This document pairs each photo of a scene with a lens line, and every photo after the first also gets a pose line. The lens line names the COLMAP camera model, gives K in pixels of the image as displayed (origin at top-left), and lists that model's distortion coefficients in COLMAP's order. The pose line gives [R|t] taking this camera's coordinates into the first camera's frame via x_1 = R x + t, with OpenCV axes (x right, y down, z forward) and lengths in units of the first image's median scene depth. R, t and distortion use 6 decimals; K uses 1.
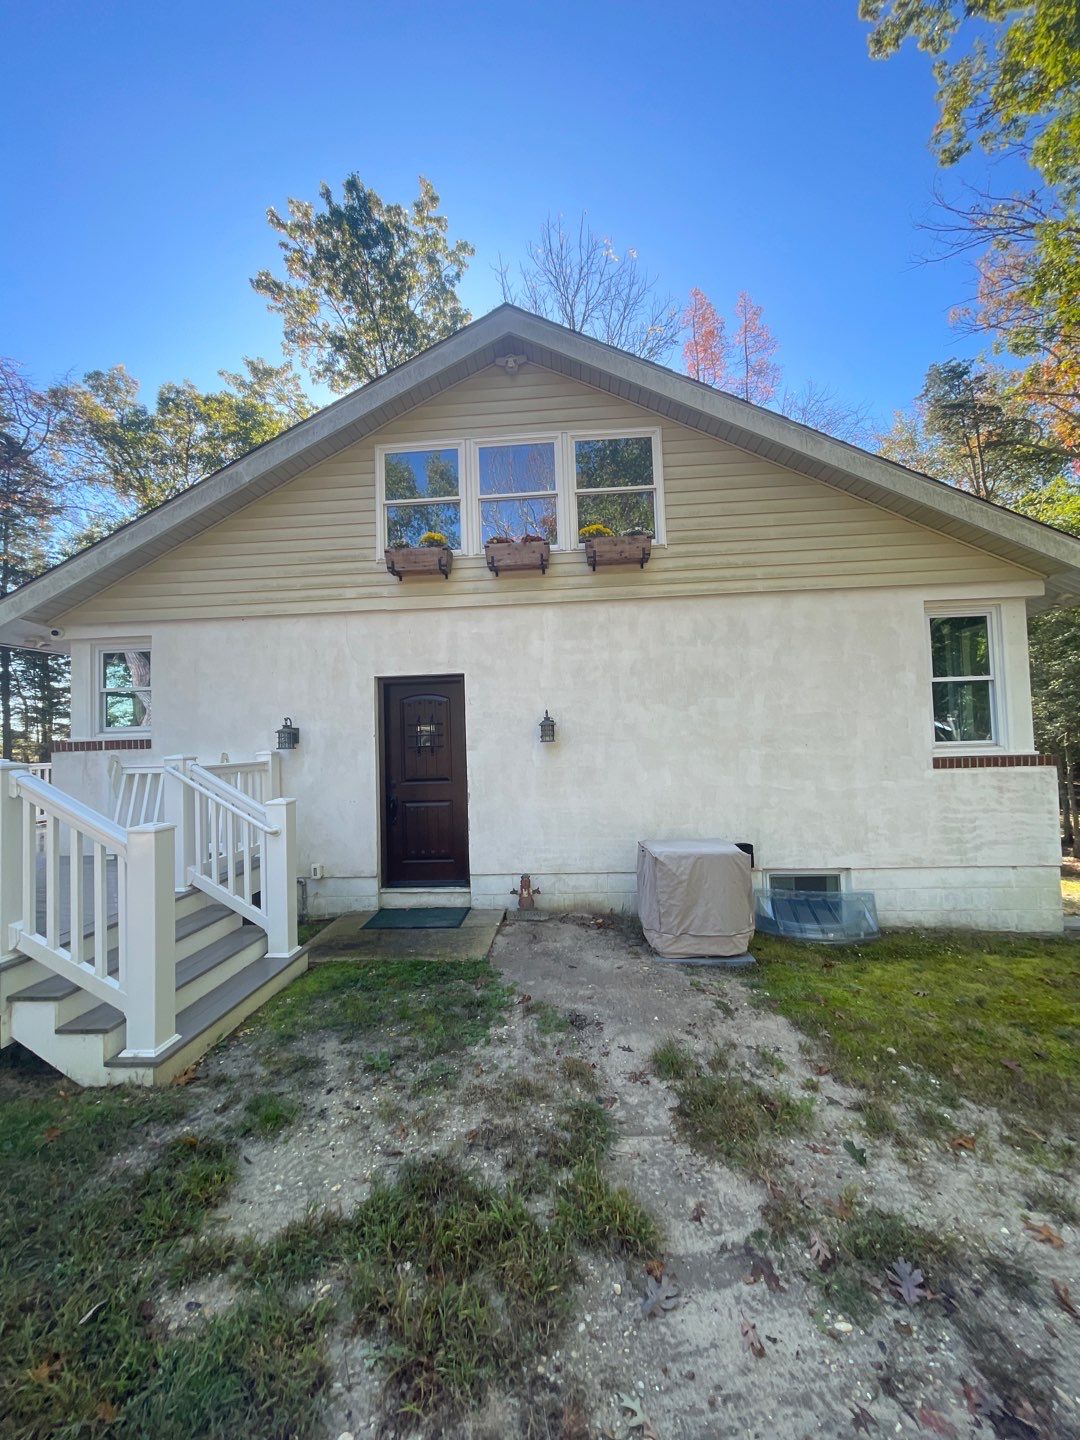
lens RADIAL K [[574.2, 0, 536.9], [0, 574.2, 717.1], [0, 0, 1]] dist [0.000661, -0.000573]
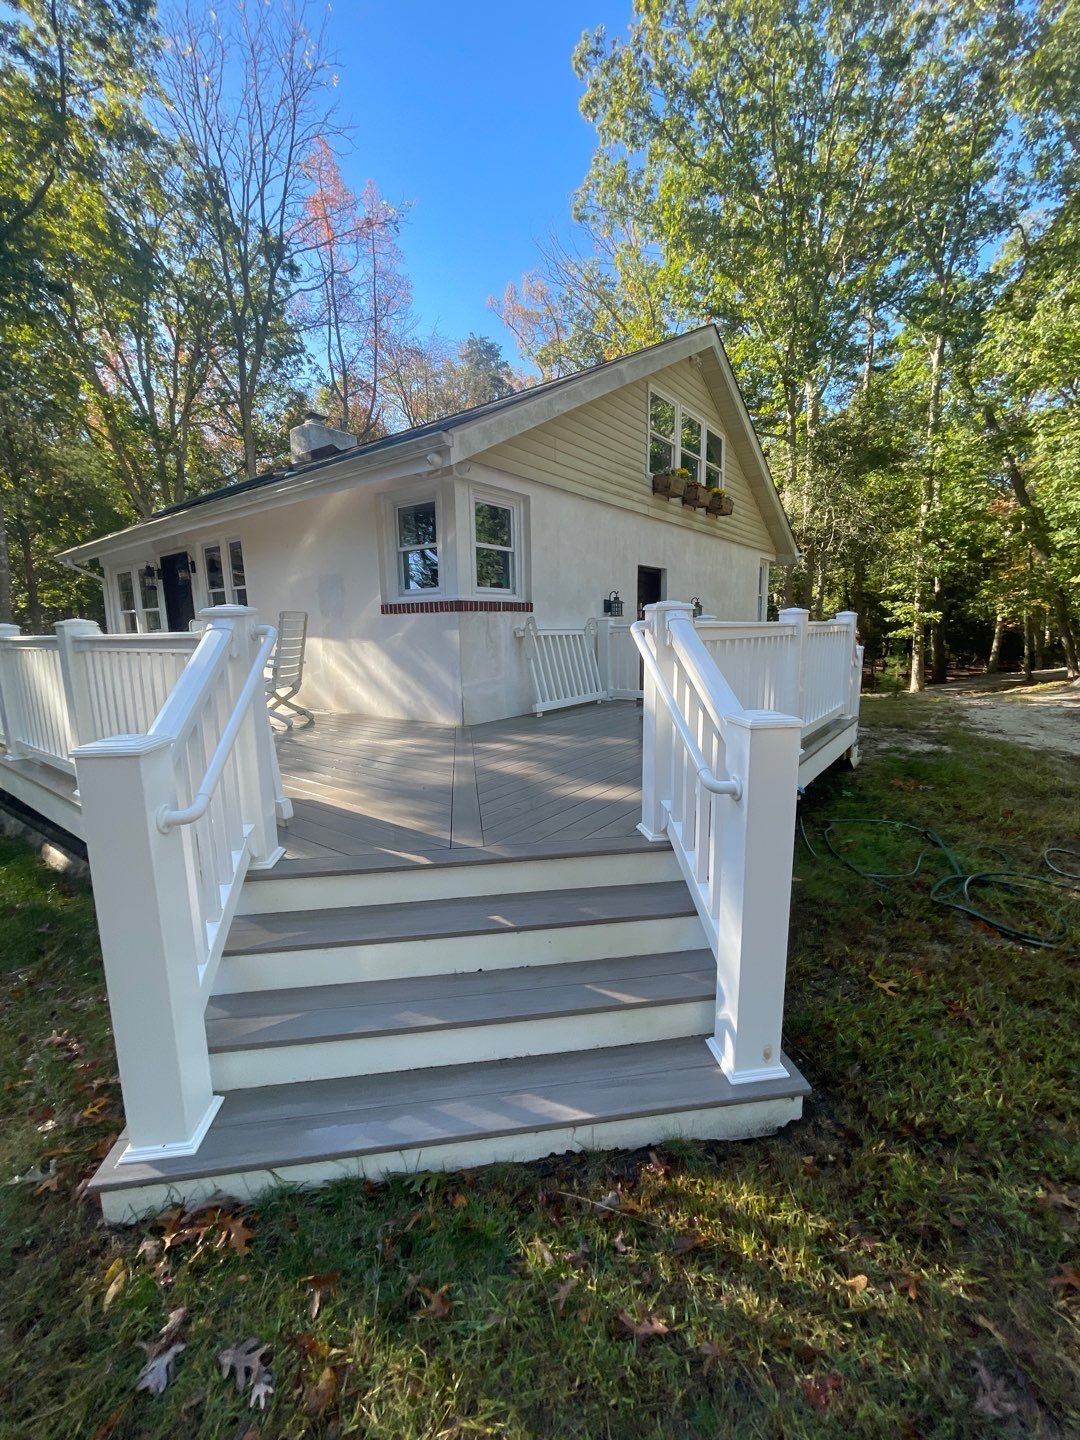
lens RADIAL K [[580.1, 0, 540.0], [0, 580.1, 720.0], [0, 0, 1]] dist [-0.018651, 0.010005]
pose [[0.553286, -0.110412, 0.825642, -1.549903], [-0.034407, 0.987301, 0.155088, 0.085337], [-0.832281, -0.114216, 0.542461, 0.404318]]
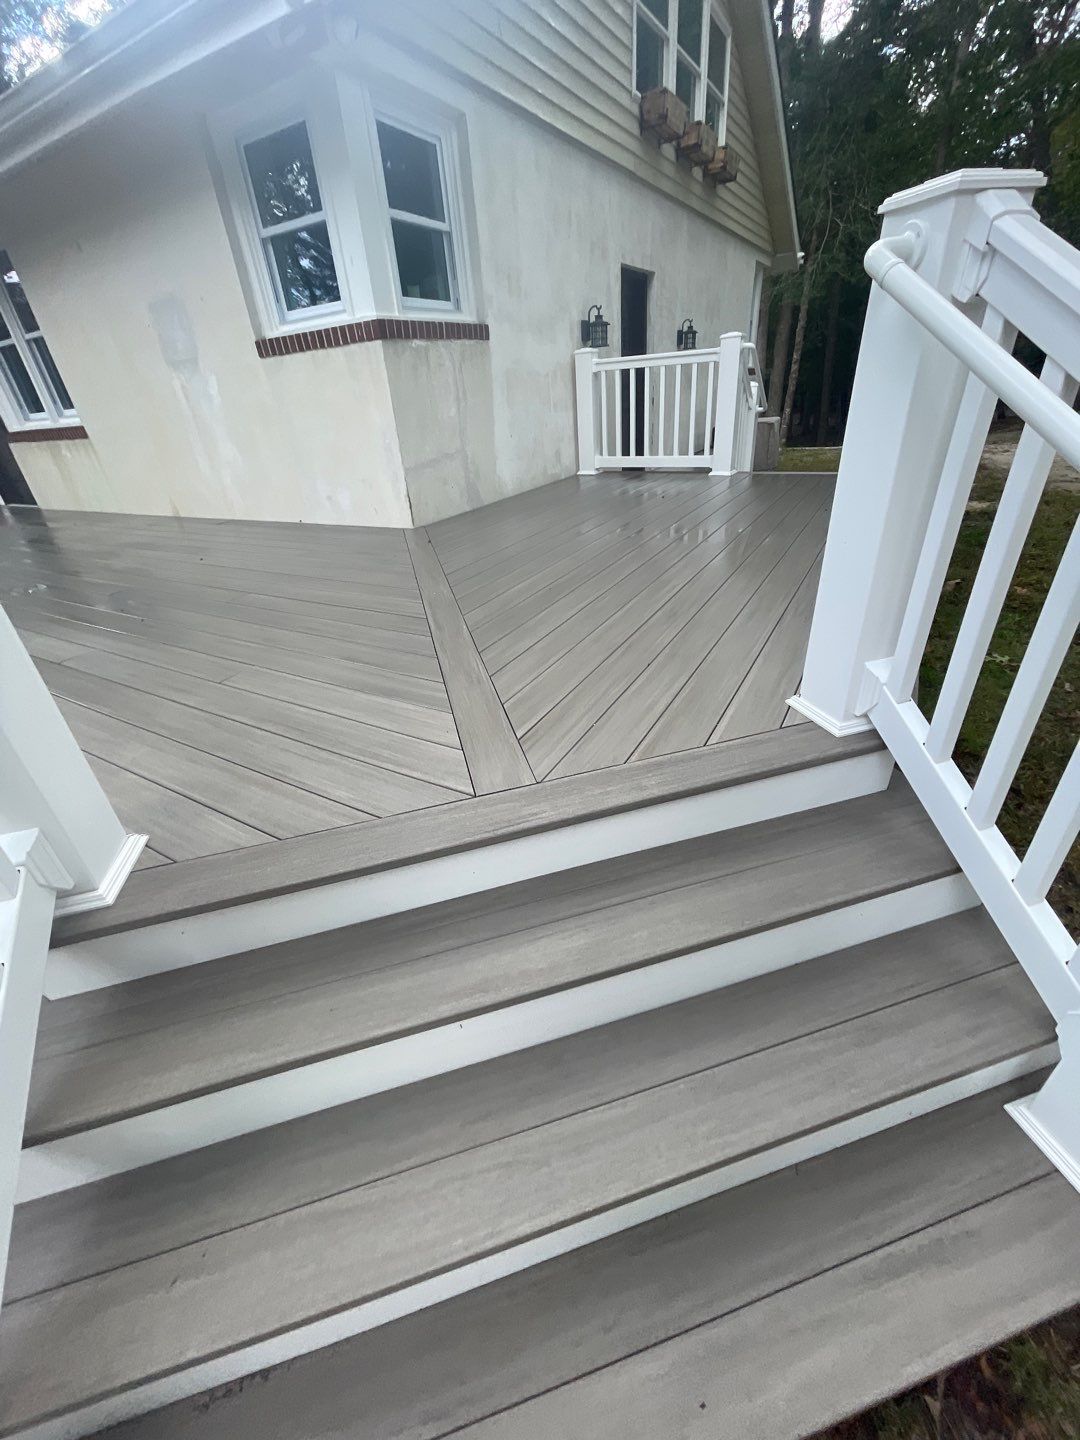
lens RADIAL K [[580.1, 0, 540.0], [0, 580.1, 720.0], [0, 0, 1]] dist [-0.018651, 0.010005]
pose [[0.450877, -0.448387, 0.771789, -1.392967], [0.023526, 0.870336, 0.491896, 0.113783], [-0.892276, -0.203628, 0.402963, 0.572723]]
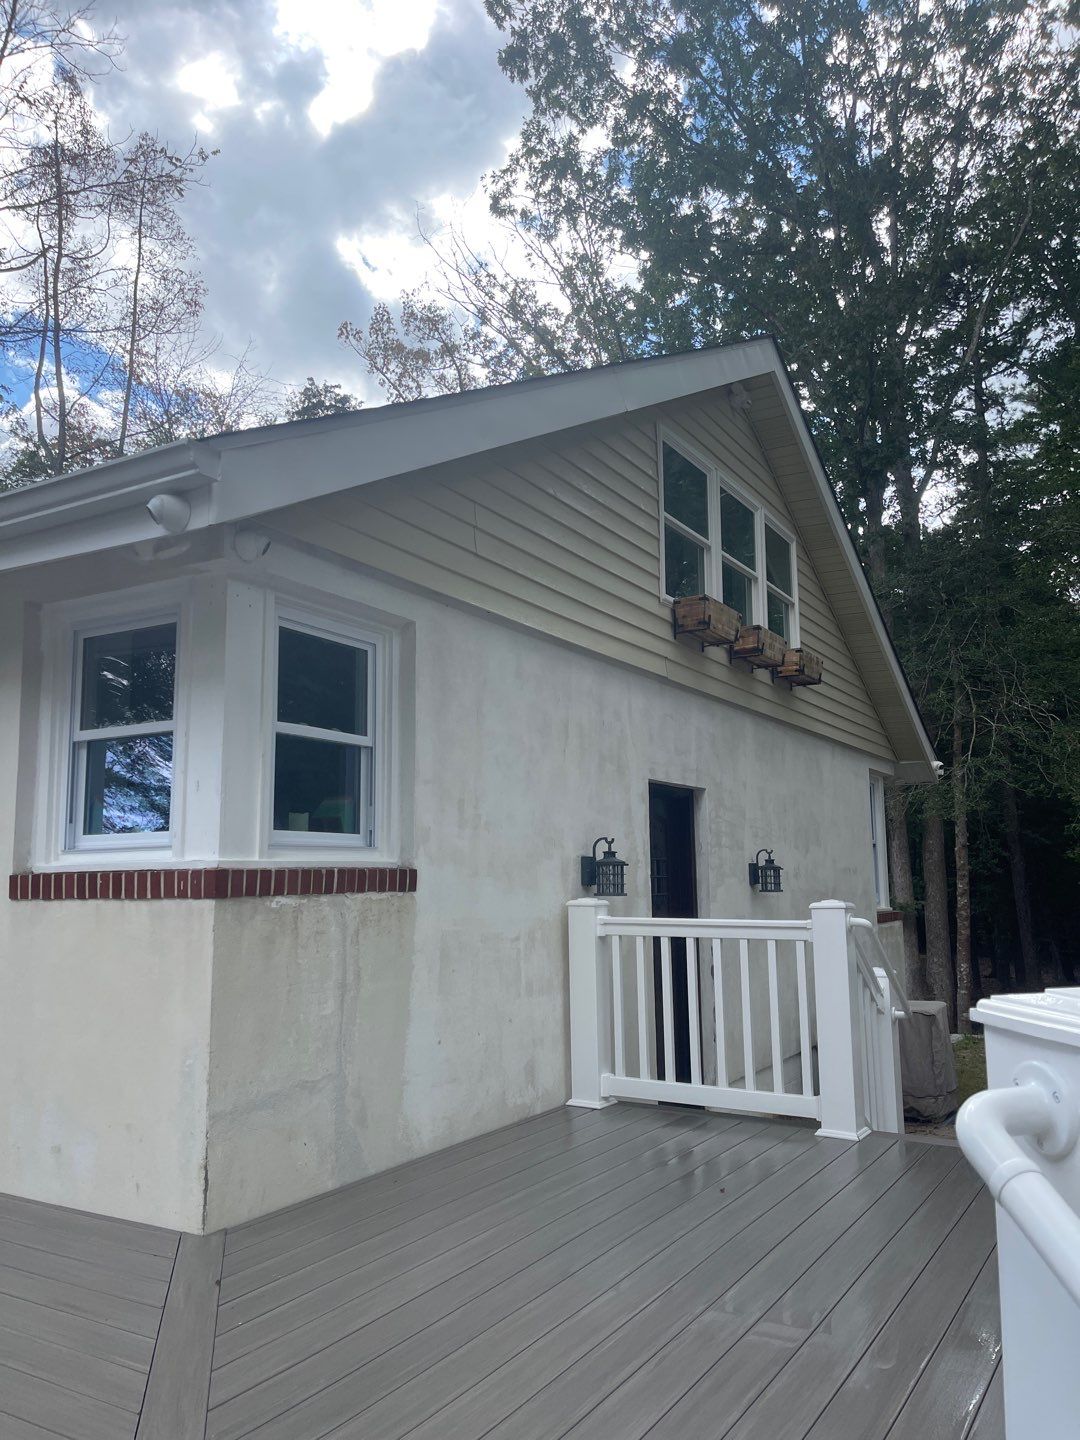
lens RADIAL K [[1078.8, 0, 543.0], [0, 1078.8, 734.7], [0, 0, 1]] dist [0.076679, -0.067505]
pose [[0.456354, 0.146768, 0.877610, -1.331585], [-0.039559, 0.988674, -0.144772, 0.052814], [-0.888918, 0.031350, 0.456991, 0.563112]]
